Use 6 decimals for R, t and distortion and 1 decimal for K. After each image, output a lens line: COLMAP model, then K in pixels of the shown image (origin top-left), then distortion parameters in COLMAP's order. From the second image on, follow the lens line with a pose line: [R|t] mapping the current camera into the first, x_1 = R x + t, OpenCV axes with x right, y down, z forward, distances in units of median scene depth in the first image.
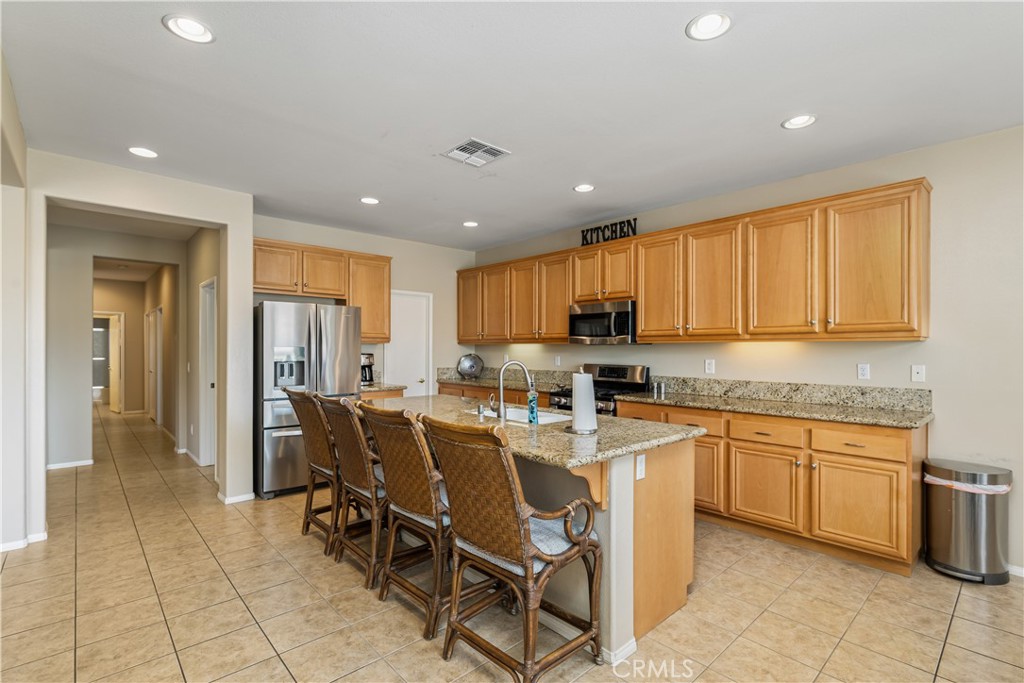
lens RADIAL K [[476.0, 0, 506.9], [0, 476.0, 350.1], [0, 0, 1]] dist [-0.002182, 0.000763]
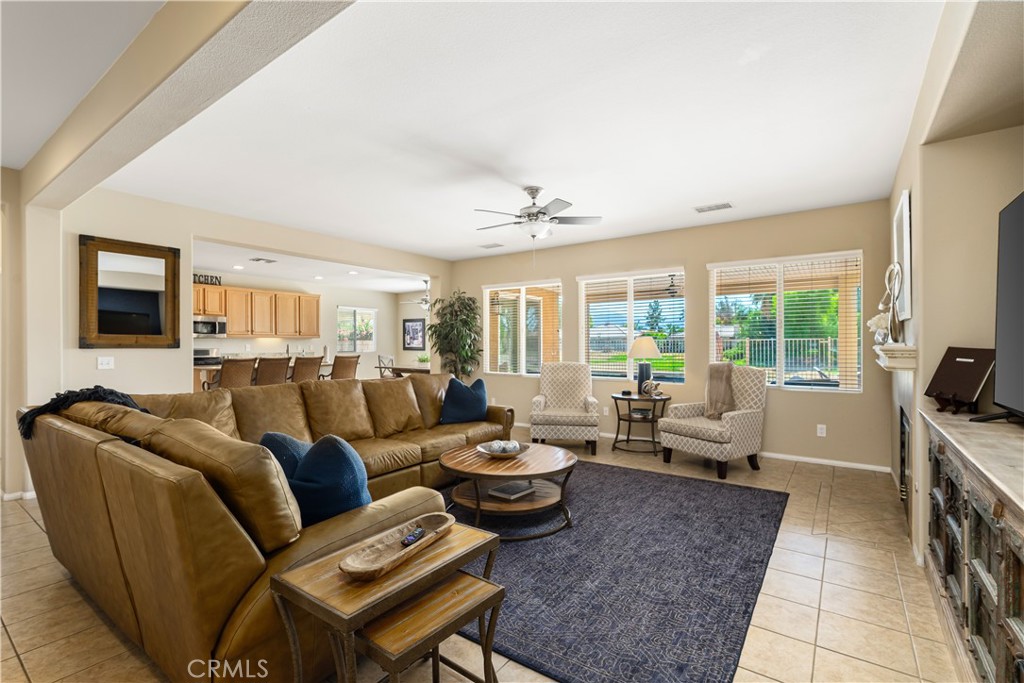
lens RADIAL K [[476.0, 0, 519.9], [0, 476.0, 343.0], [0, 0, 1]] dist [-0.002182, 0.000763]
pose [[-0.215118, 0.000906, 0.976588, -1.980404], [0.002926, 0.999996, -0.000283, 0.014766], [-0.976584, 0.002797, -0.215120, 0.167399]]
